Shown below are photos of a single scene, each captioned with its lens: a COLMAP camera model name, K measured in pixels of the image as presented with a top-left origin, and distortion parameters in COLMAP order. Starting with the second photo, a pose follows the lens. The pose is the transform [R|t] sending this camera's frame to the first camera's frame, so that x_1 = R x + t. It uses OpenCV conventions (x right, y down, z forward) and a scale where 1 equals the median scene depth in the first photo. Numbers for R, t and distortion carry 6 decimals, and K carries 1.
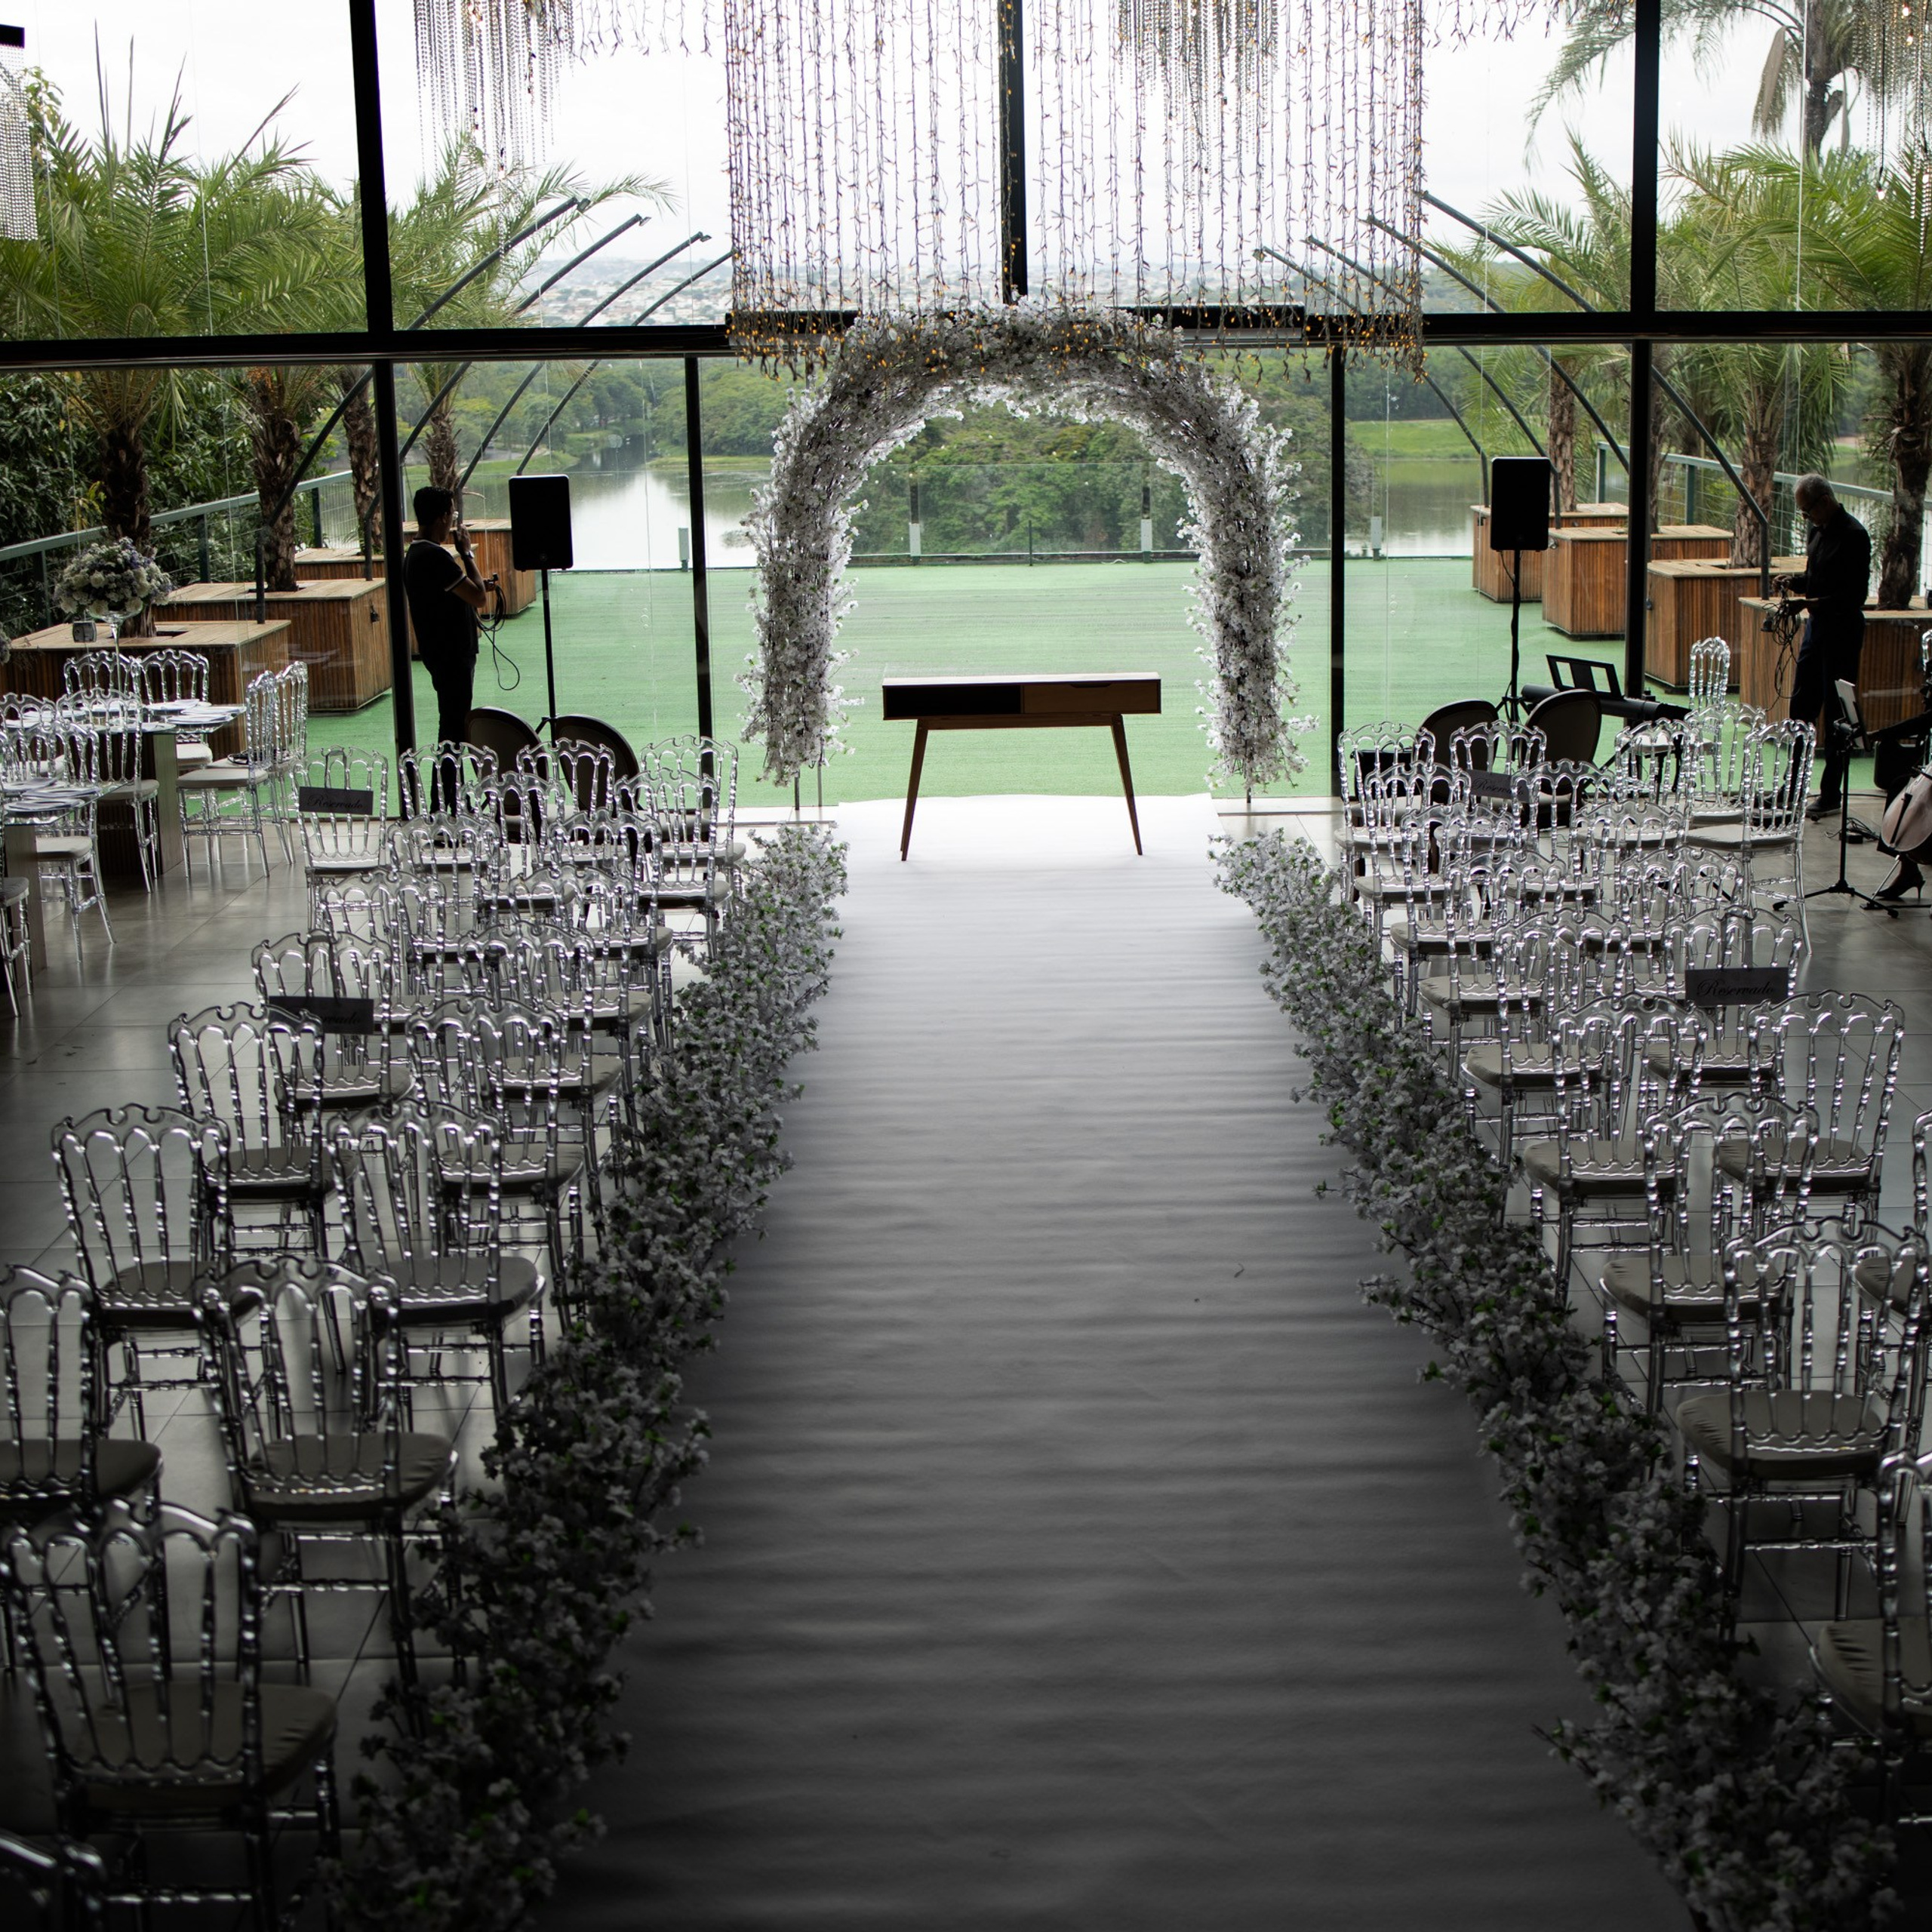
lens RADIAL K [[3095.1, 0, 1133.5], [0, 3095.1, 1041.6], [0, 0, 1]] dist [-0.078948, 0.000000]
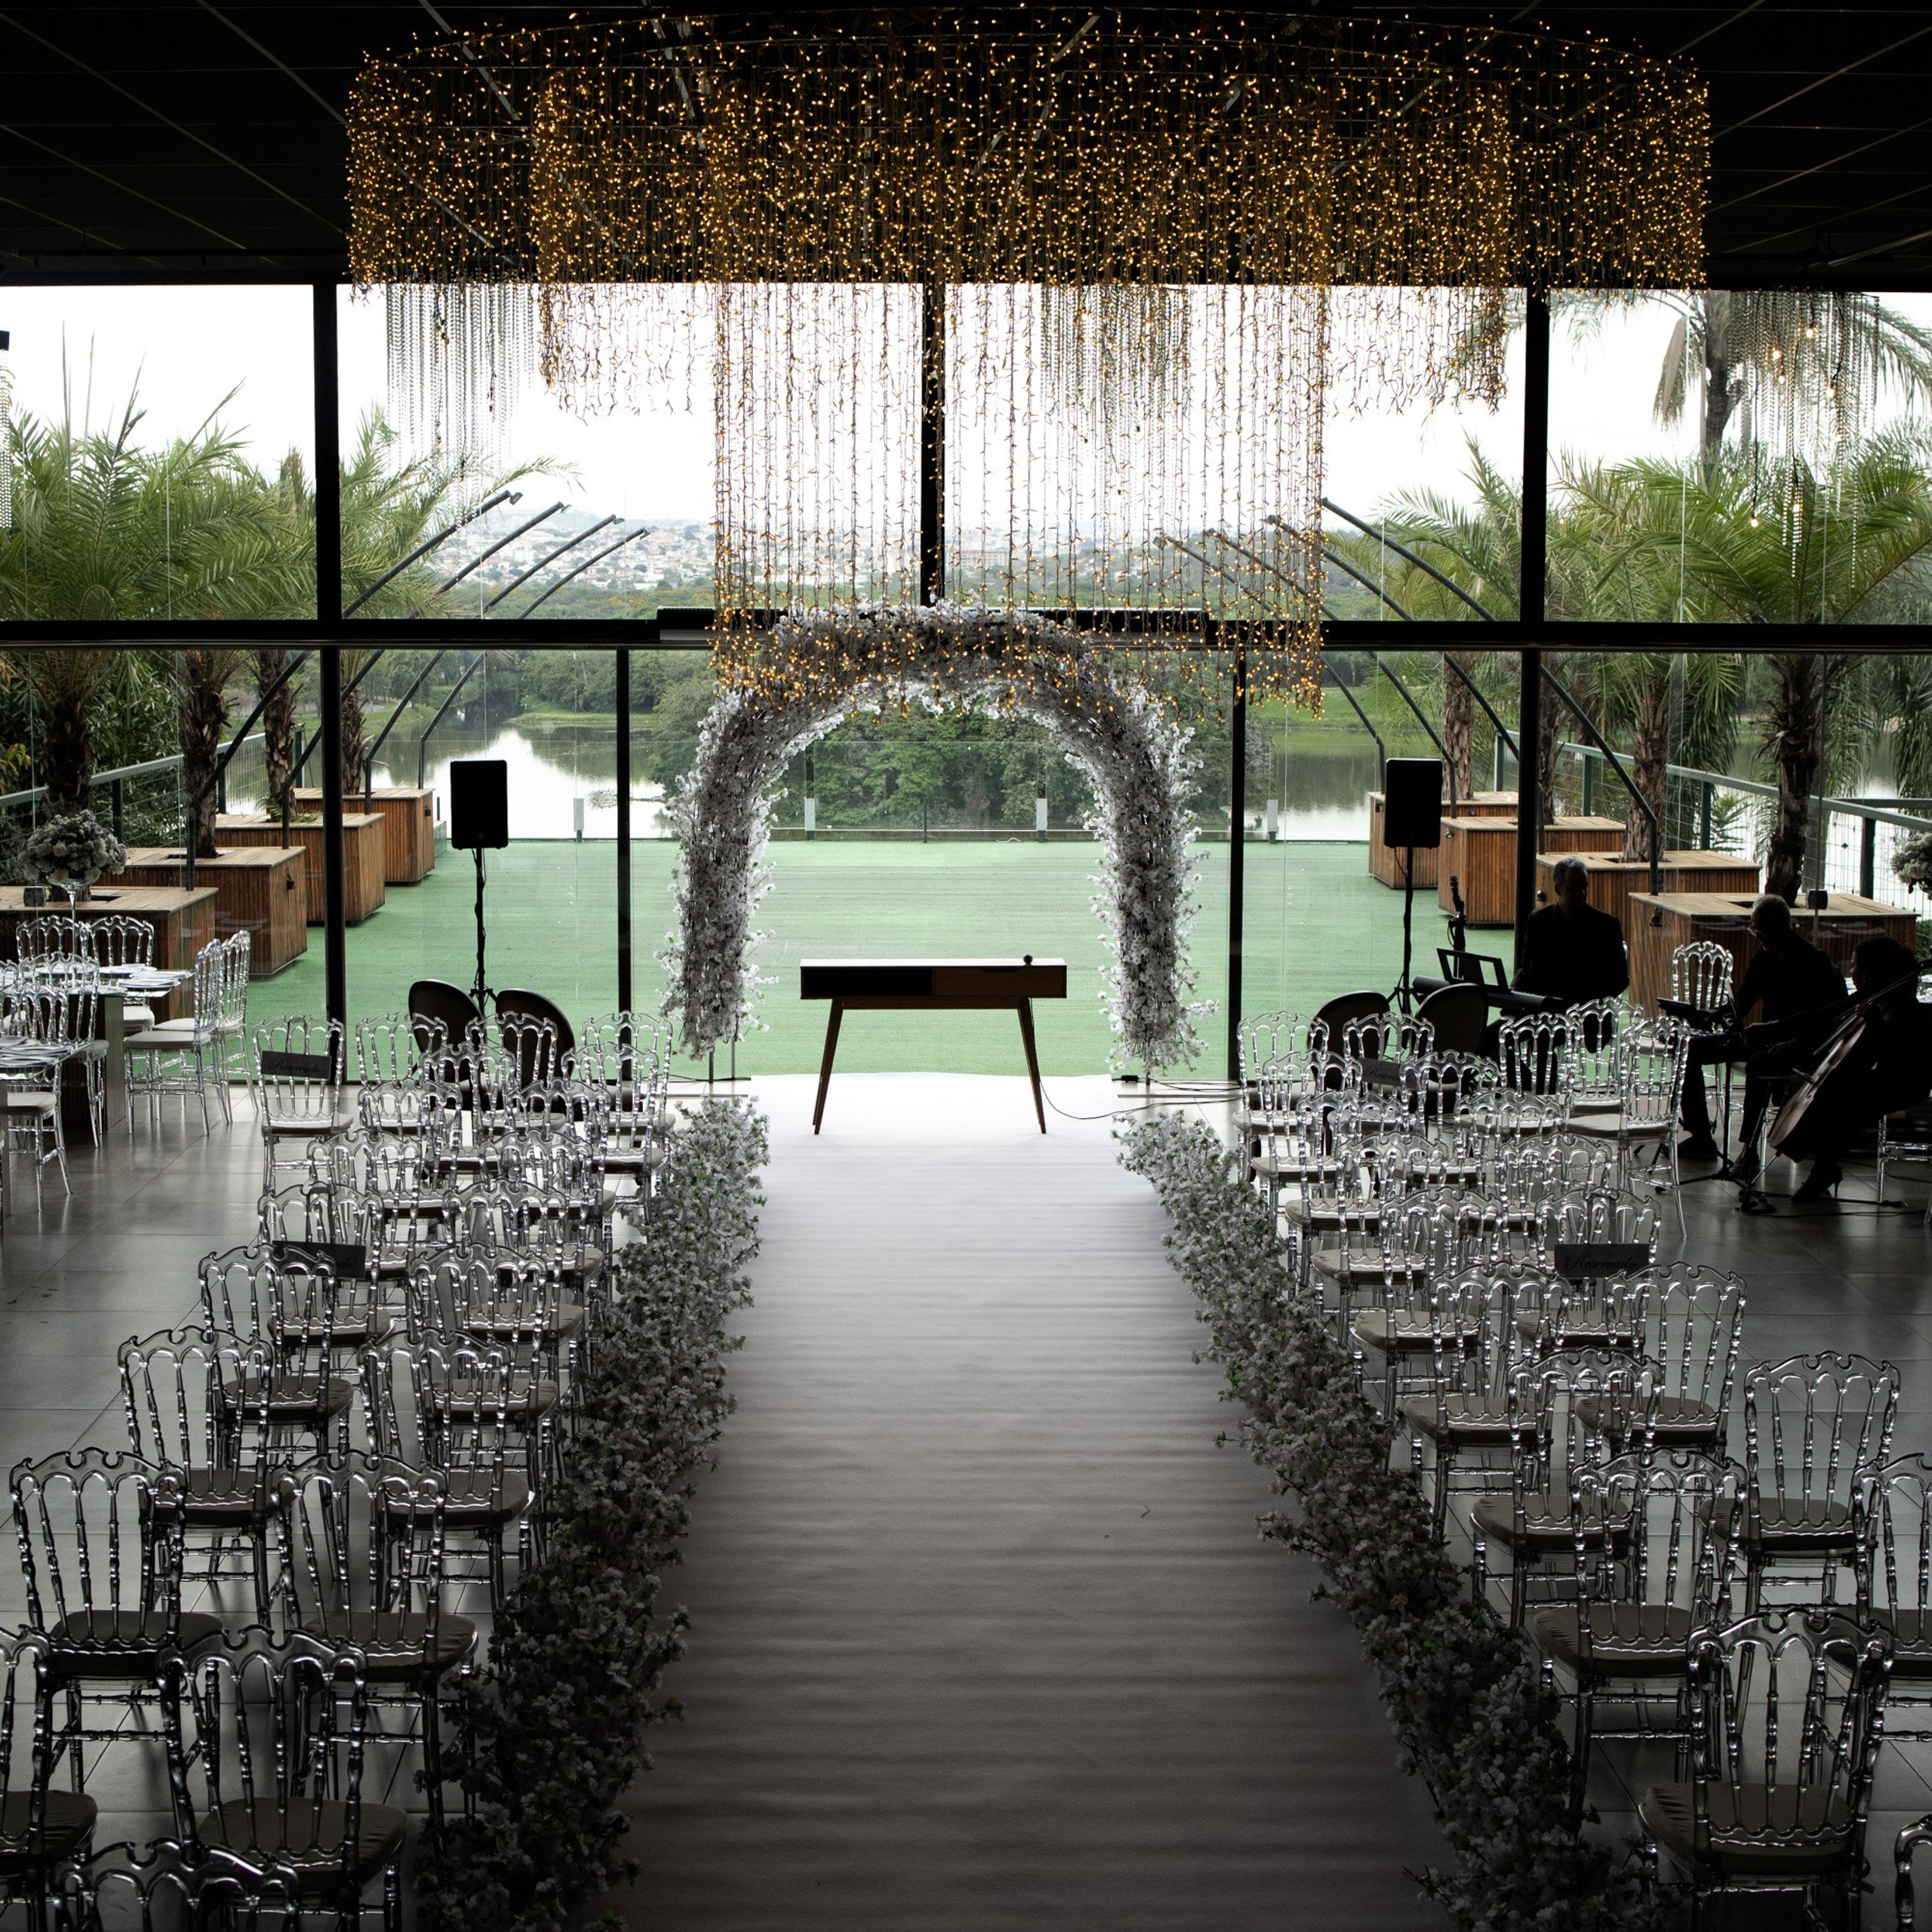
lens RADIAL K [[3095.1, 0, 964.2], [0, 3095.1, 956.3], [0, 0, 1]] dist [-0.078948, 0.000000]
pose [[0.999599, 0.018891, -0.021084, -0.007044], [-0.021233, 0.992898, -0.117063, 0.005379], [0.018723, 0.117463, 0.992901, -0.073014]]
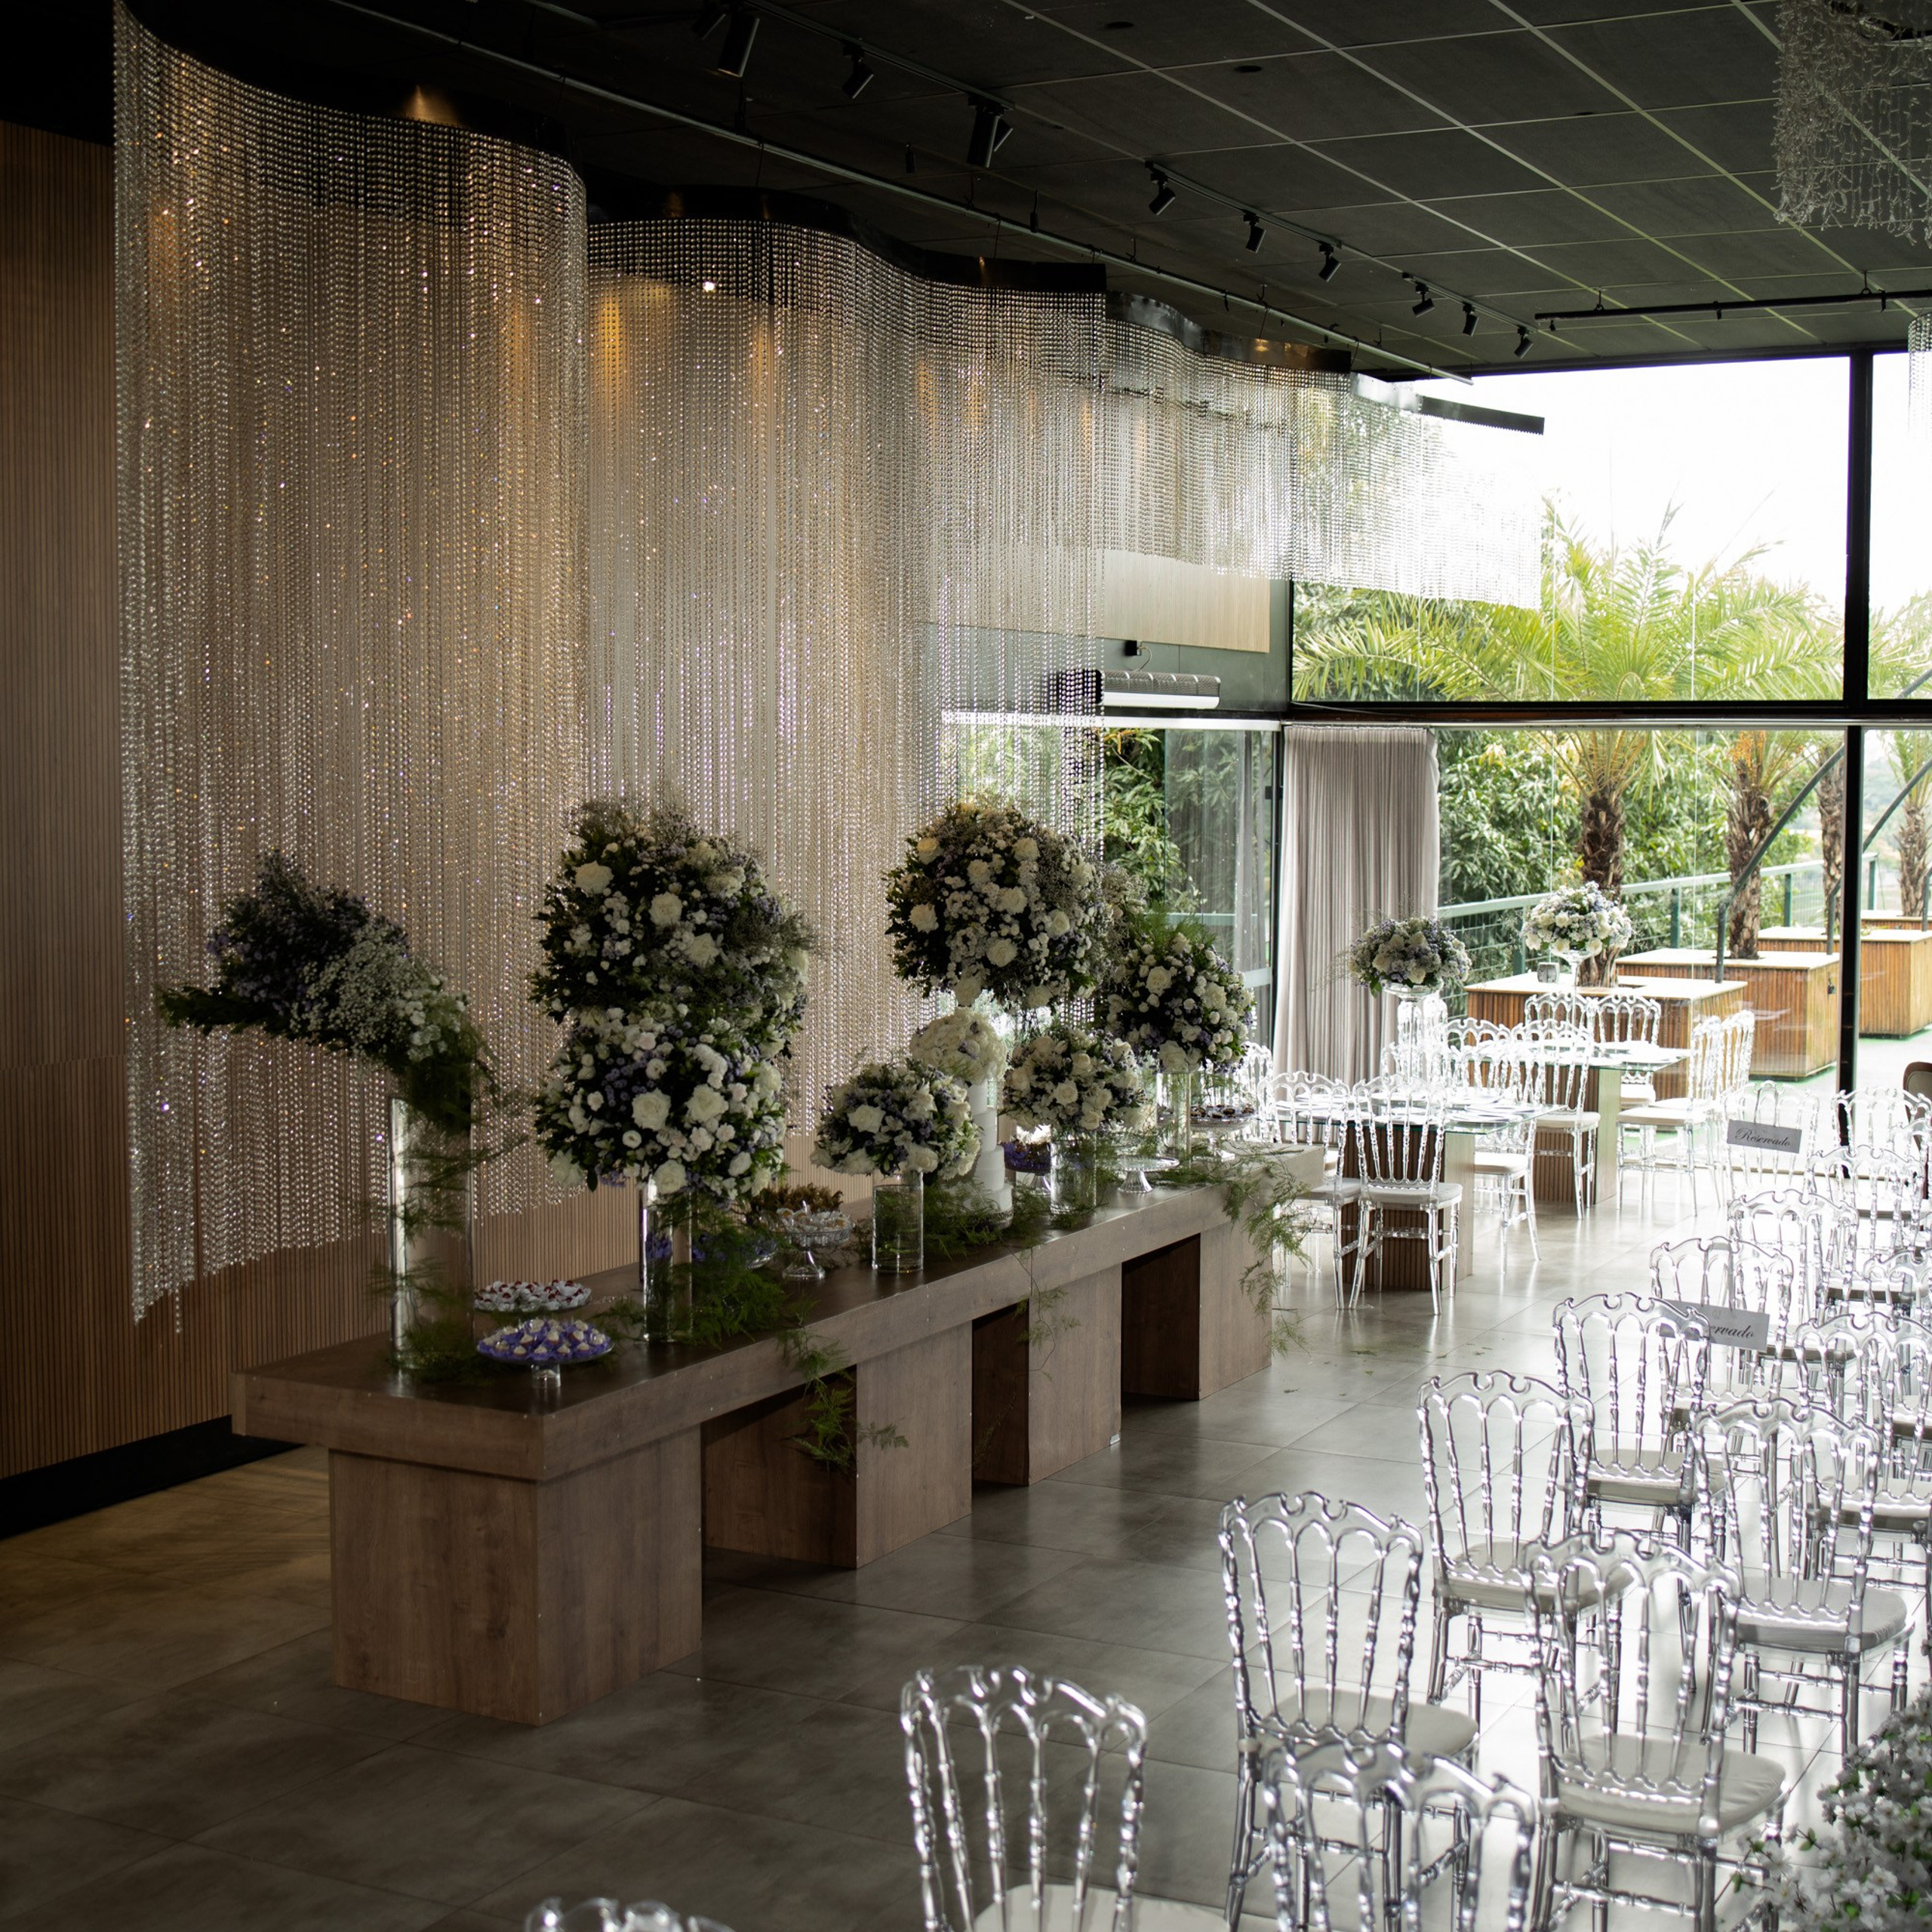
lens RADIAL K [[2995.1, 0, 982.8], [0, 2995.1, 975.1], [0, 0, 1]] dist [-0.063010, 0.000000]
pose [[0.867130, 0.054391, -0.495103, -0.001851], [-0.124421, 0.986161, -0.109575, 0.009702], [0.482291, 0.156617, 0.861897, 0.036475]]
